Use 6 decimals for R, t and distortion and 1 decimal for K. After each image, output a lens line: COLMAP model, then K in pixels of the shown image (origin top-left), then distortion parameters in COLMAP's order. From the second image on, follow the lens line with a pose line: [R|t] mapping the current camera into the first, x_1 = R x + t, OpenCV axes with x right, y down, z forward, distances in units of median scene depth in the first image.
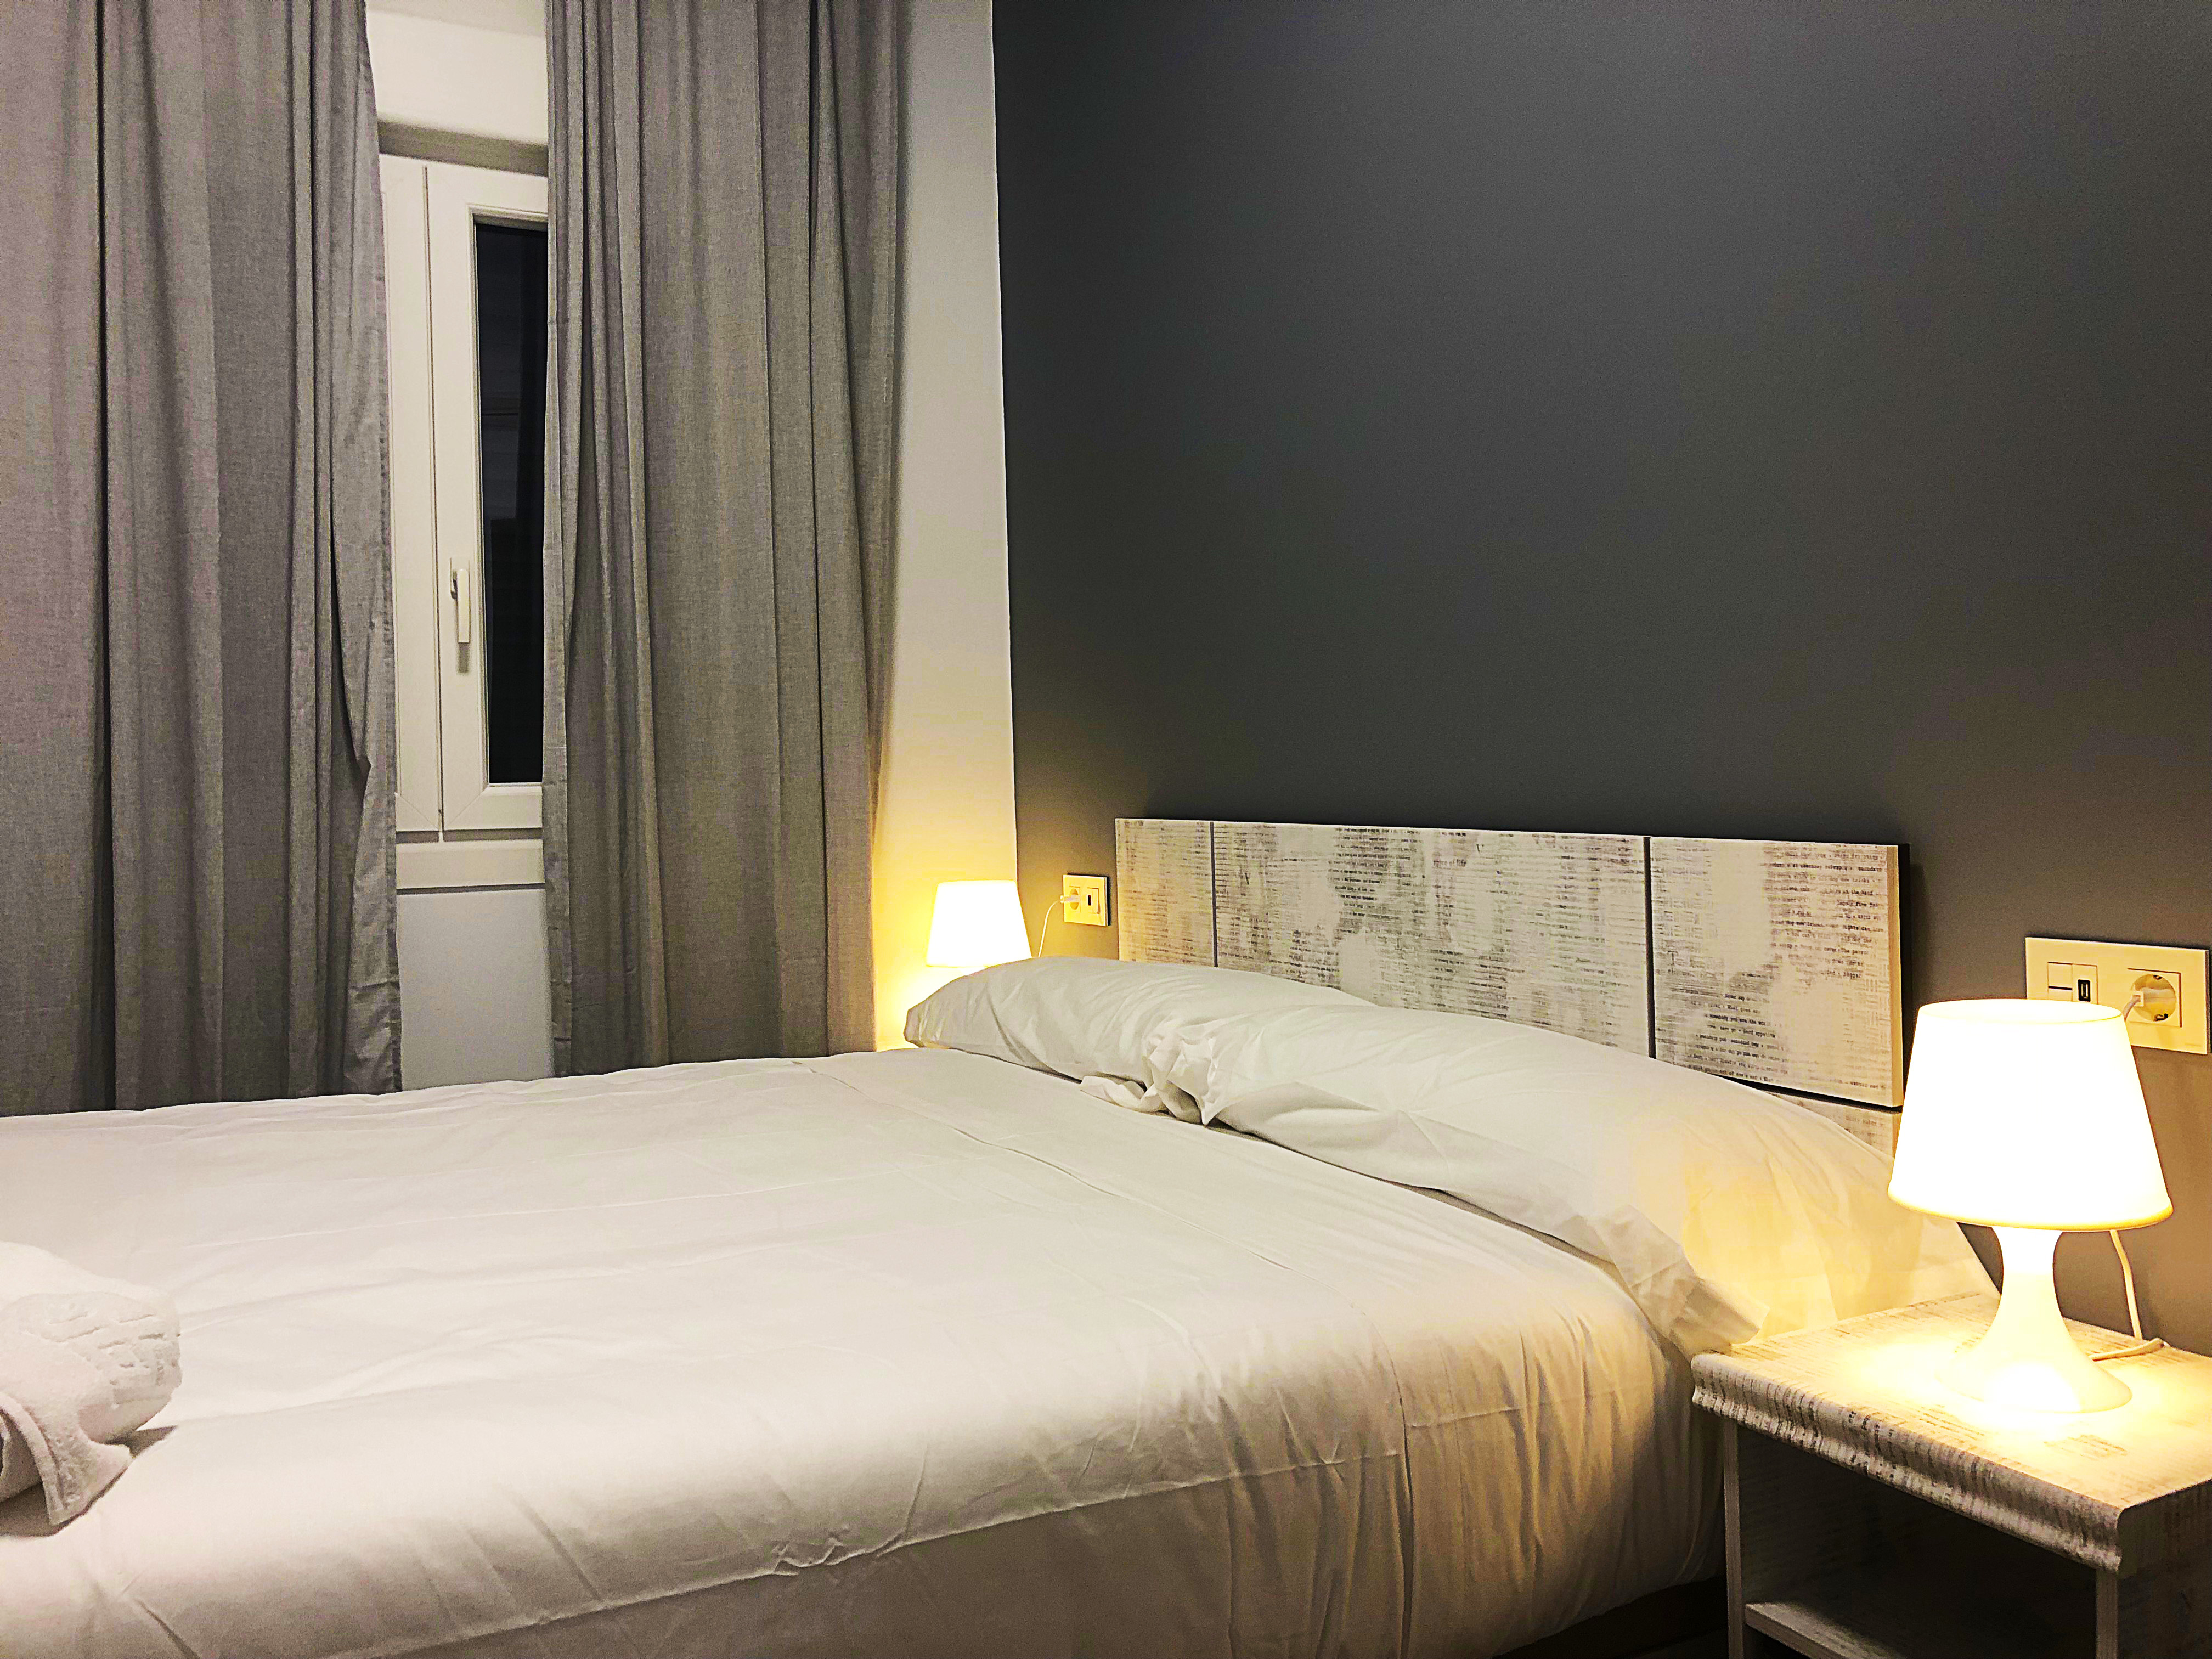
lens RADIAL K [[1805.4, 0, 1043.9], [0, 1805.4, 835.2], [0, 0, 1]] dist [0.022024, -0.003191]
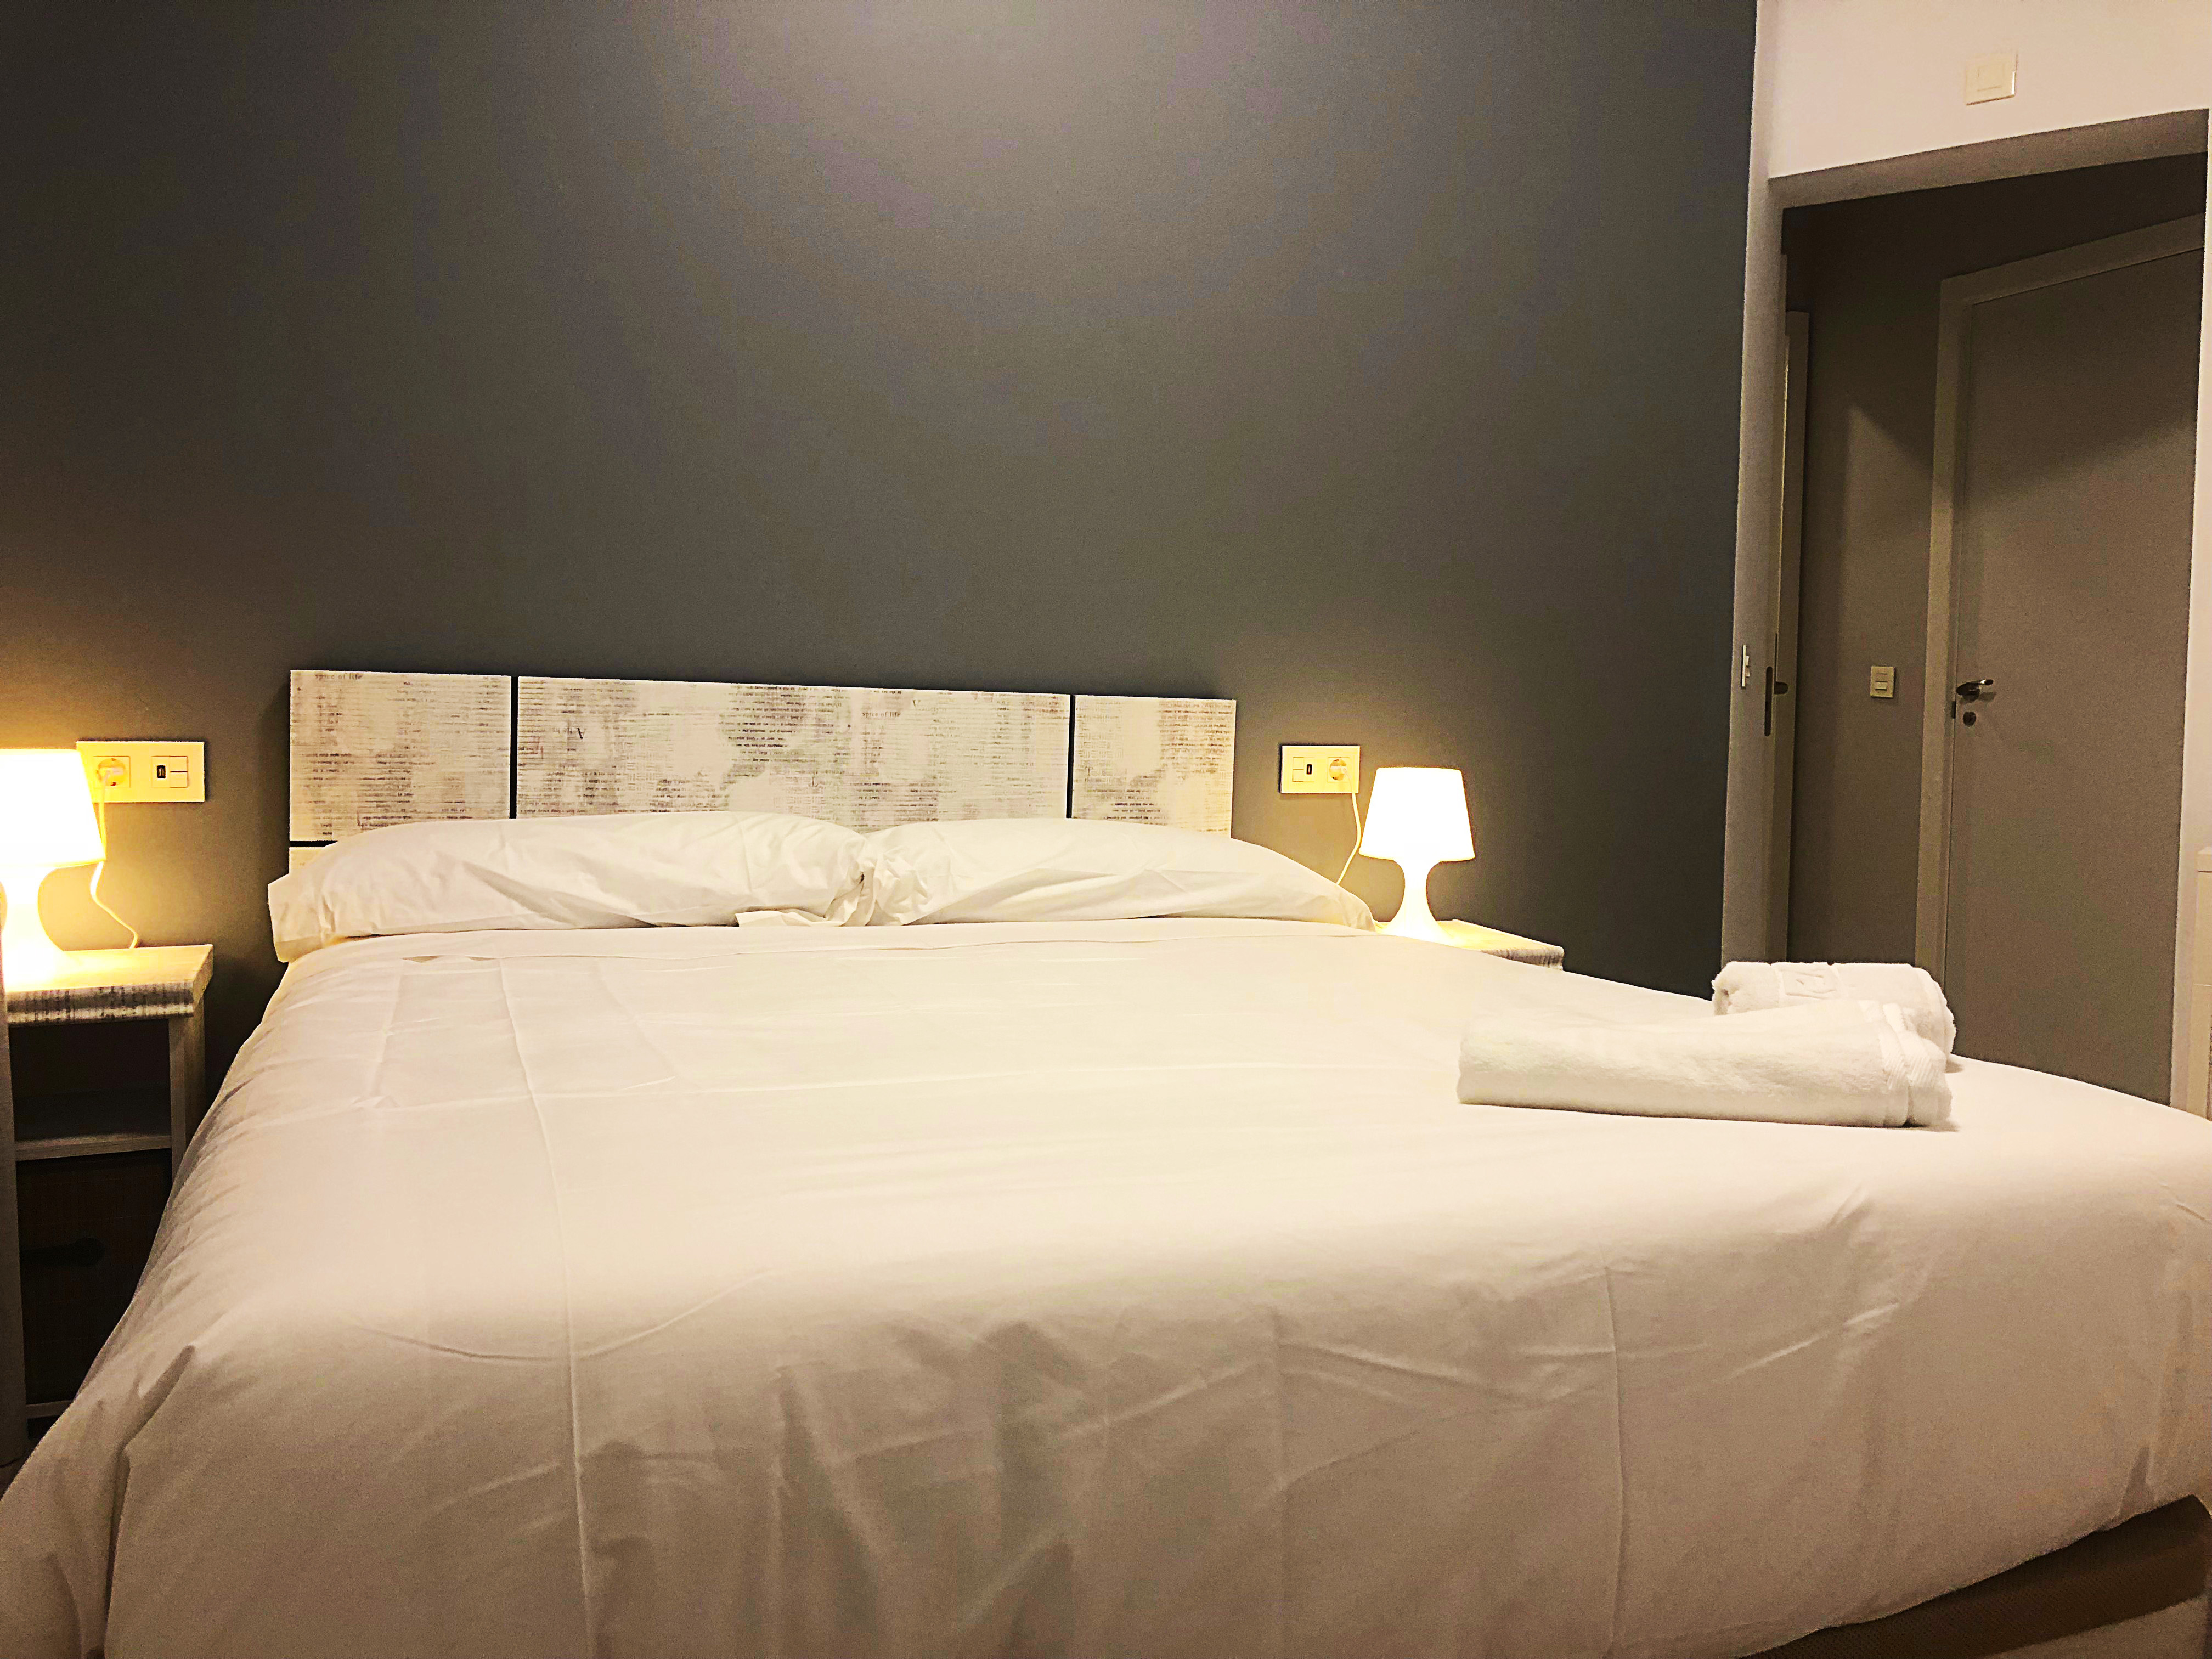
lens RADIAL K [[1827.5, 0, 1106.0], [0, 1827.5, 829.5], [0, 0, 1]] dist [0.126245, -0.248296]
pose [[0.091113, -0.046838, 0.994738, -1.194751], [0.007380, 0.998898, 0.046358, 0.042316], [-0.995813, 0.003117, 0.091358, 0.798052]]
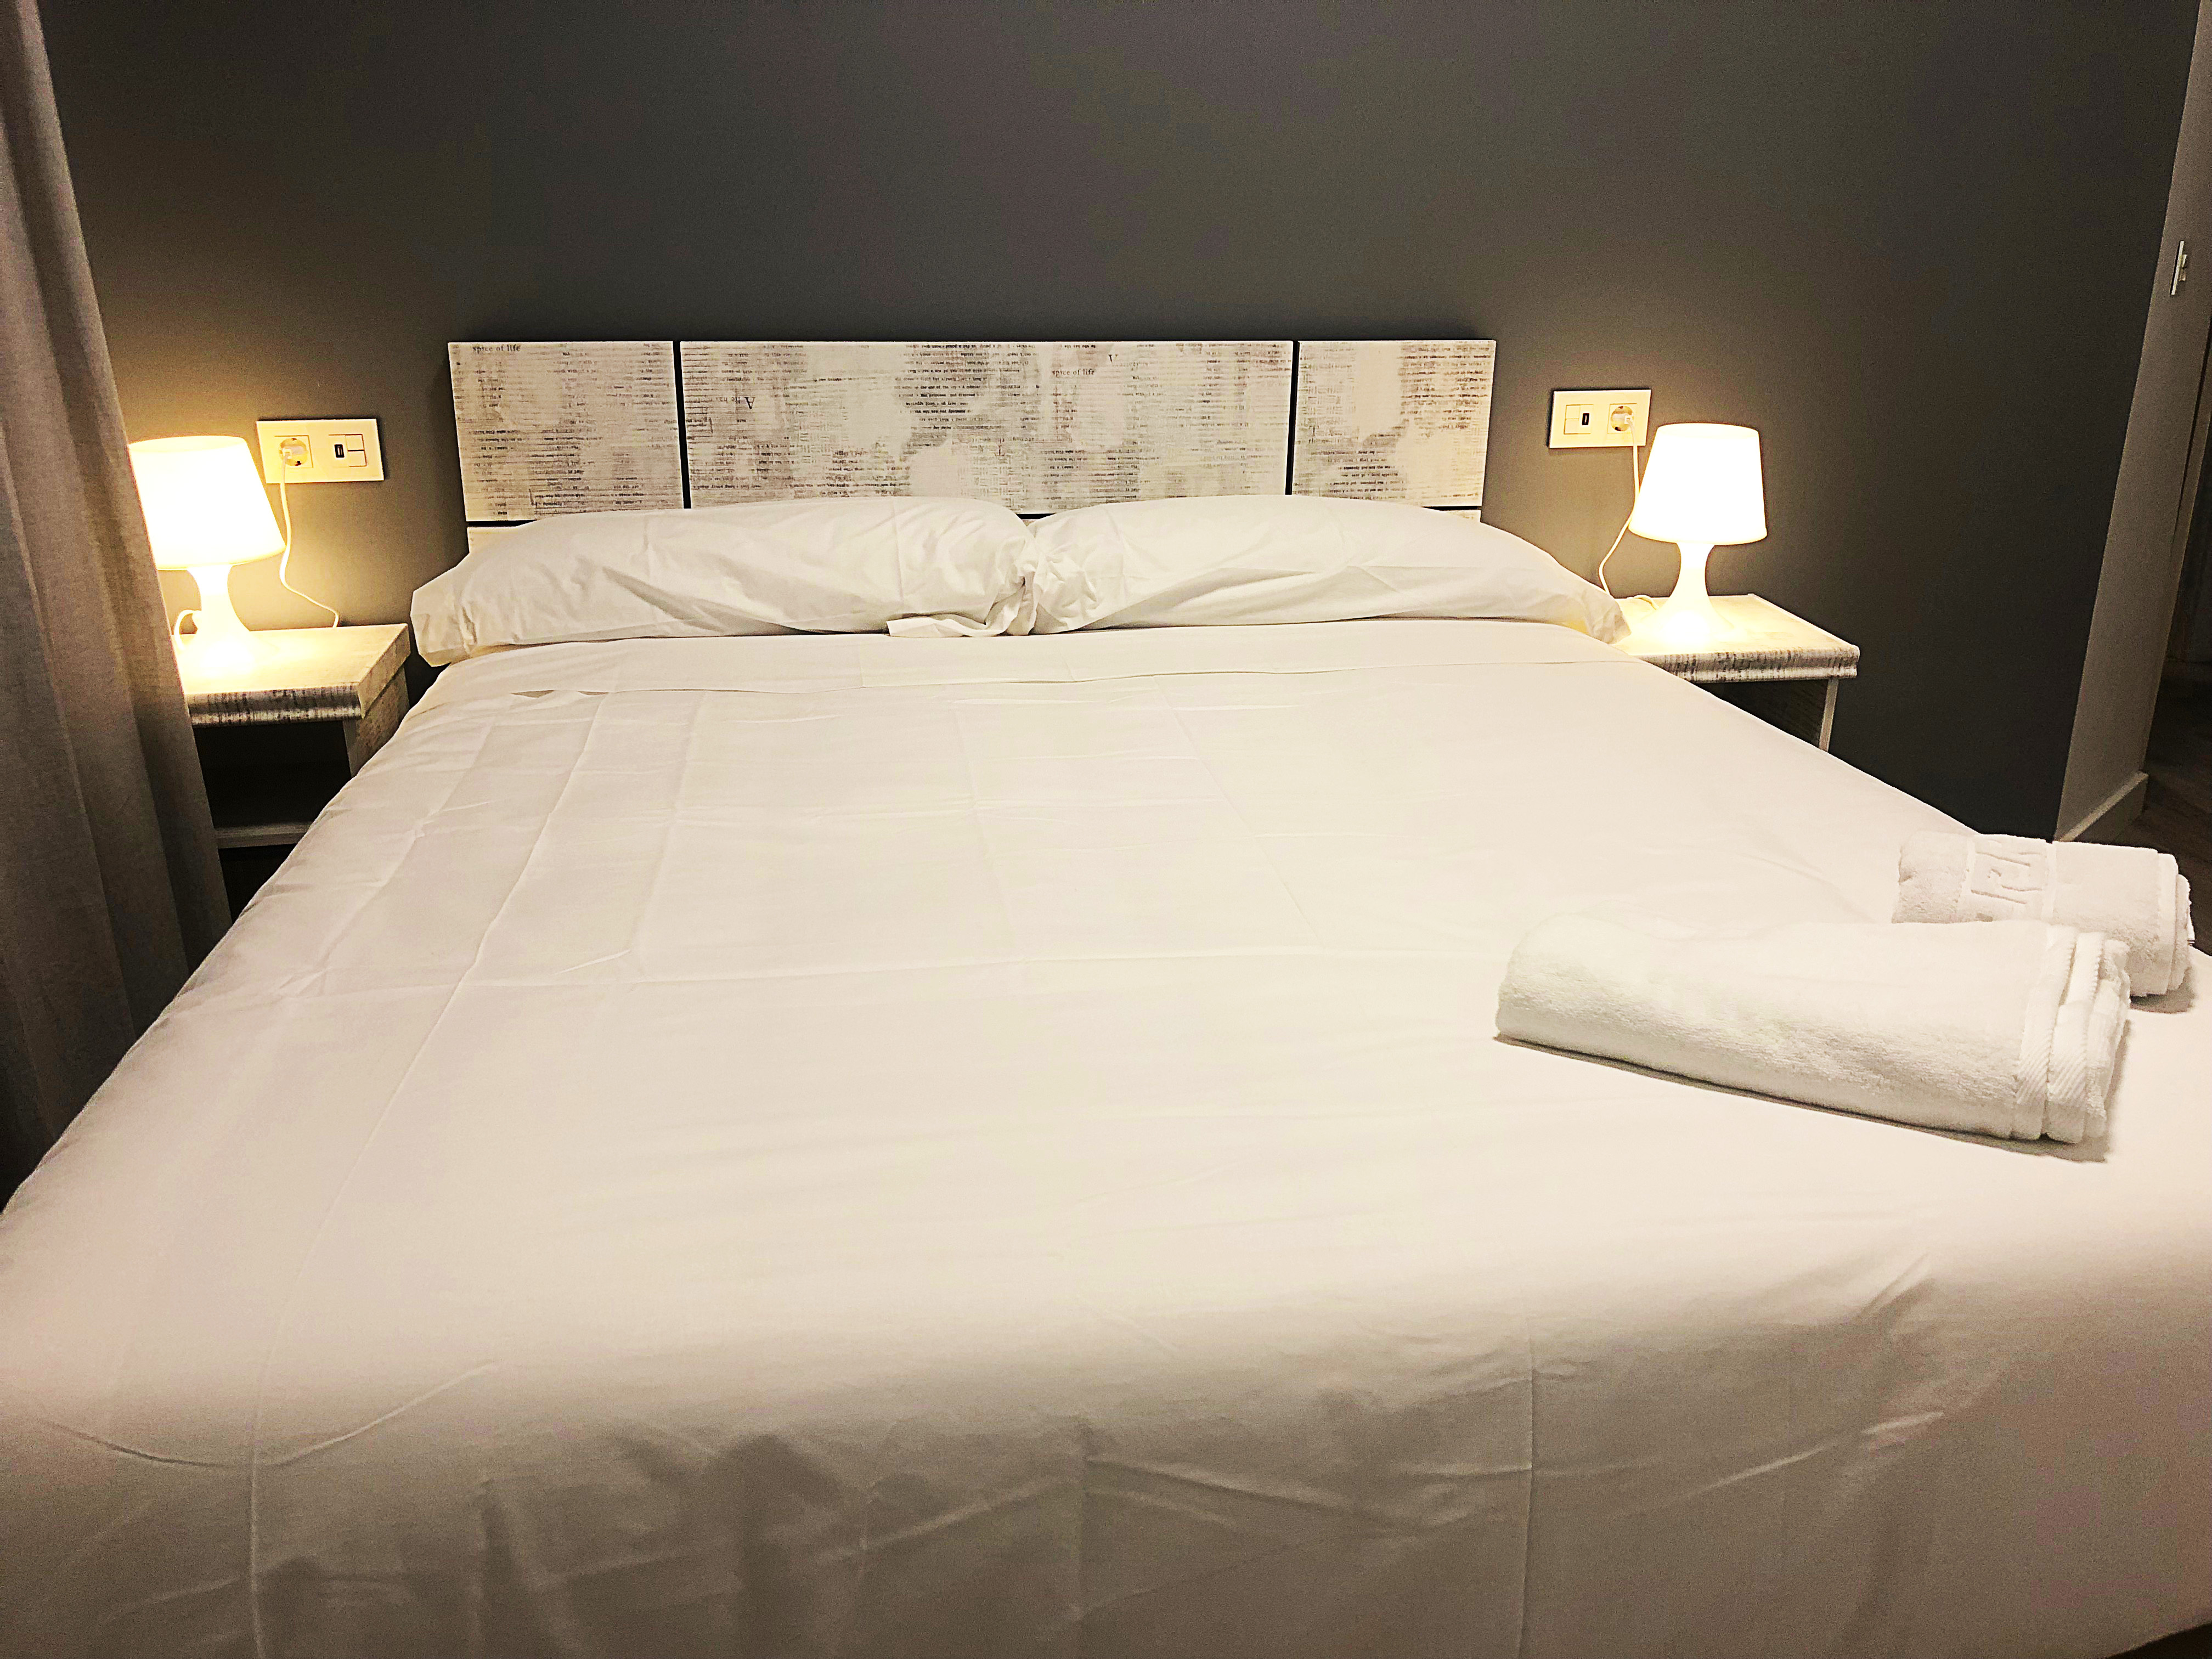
lens RADIAL K [[1827.5, 0, 1106.0], [0, 1827.5, 829.5], [0, 0, 1]] dist [0.126245, -0.248296]
pose [[0.313431, -0.300254, 0.900893, -1.029039], [0.020424, 0.950609, 0.309718, -0.079501], [-0.949391, -0.078676, 0.304083, 0.661732]]
